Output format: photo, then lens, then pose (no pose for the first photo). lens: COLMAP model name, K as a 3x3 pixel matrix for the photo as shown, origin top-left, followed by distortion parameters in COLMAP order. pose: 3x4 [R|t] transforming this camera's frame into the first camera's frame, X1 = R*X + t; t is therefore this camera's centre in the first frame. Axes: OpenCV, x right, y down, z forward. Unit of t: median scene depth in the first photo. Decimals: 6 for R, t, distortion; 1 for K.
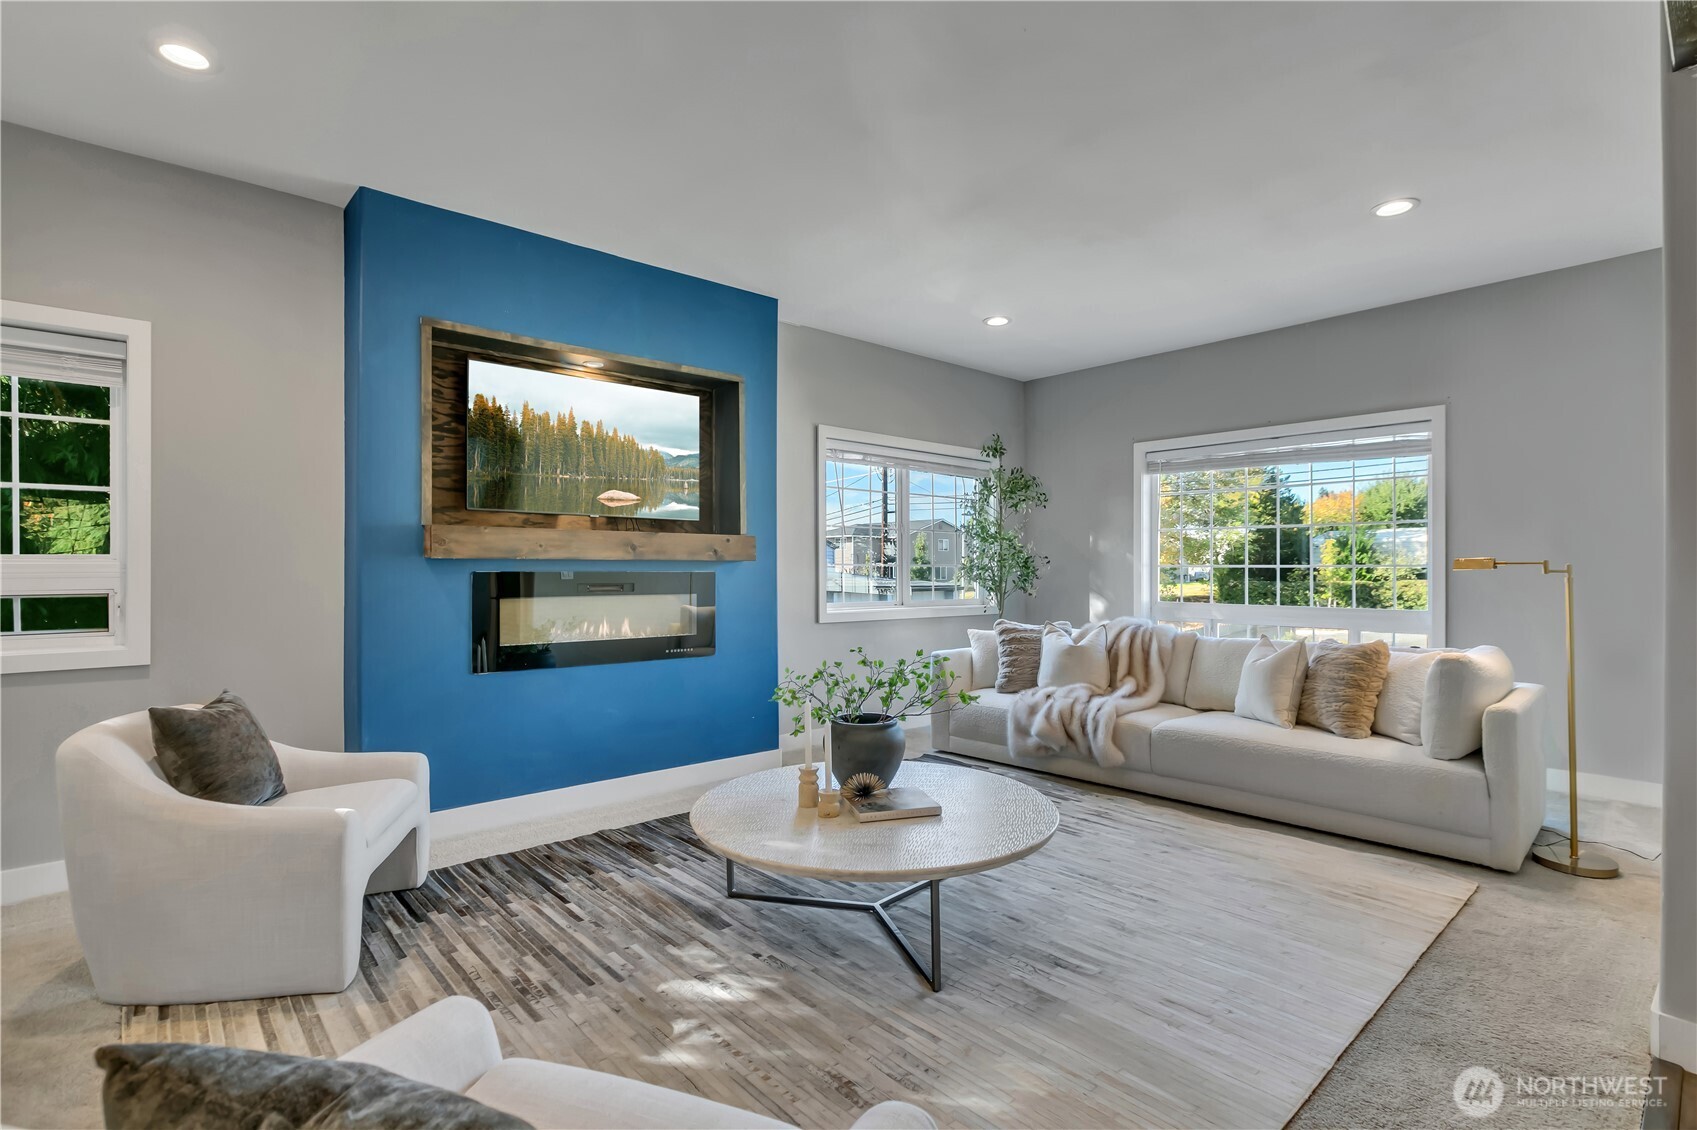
lens RADIAL K [[789.5, 0, 843.8], [0, 789.5, 571.8], [0, 0, 1]] dist [0.001774, -0.000518]
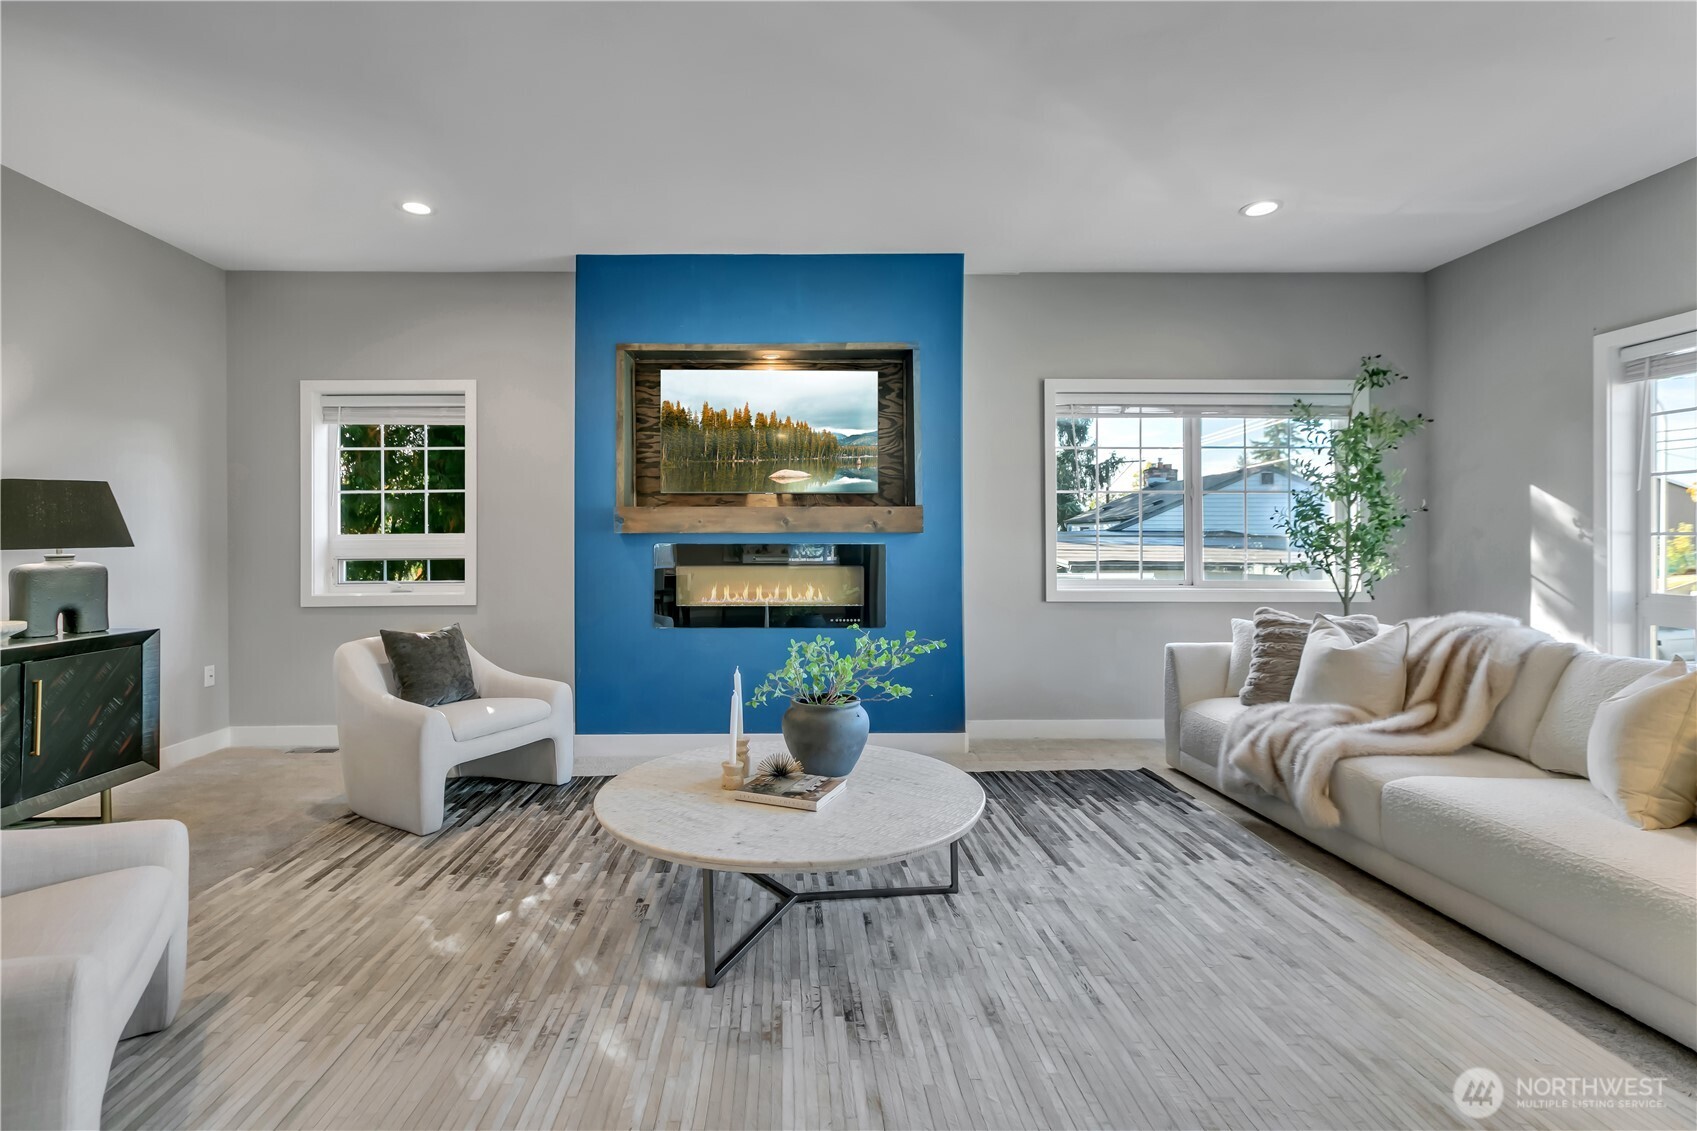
lens RADIAL K [[789.5, 0, 841.7], [0, 789.5, 551.4], [0, 0, 1]] dist [0.001774, -0.000518]
pose [[0.764709, 0.004642, -0.644359, 0.448196], [0.000660, 0.999968, 0.007988, 0.001517], [0.644375, -0.006534, 0.764681, 0.203358]]
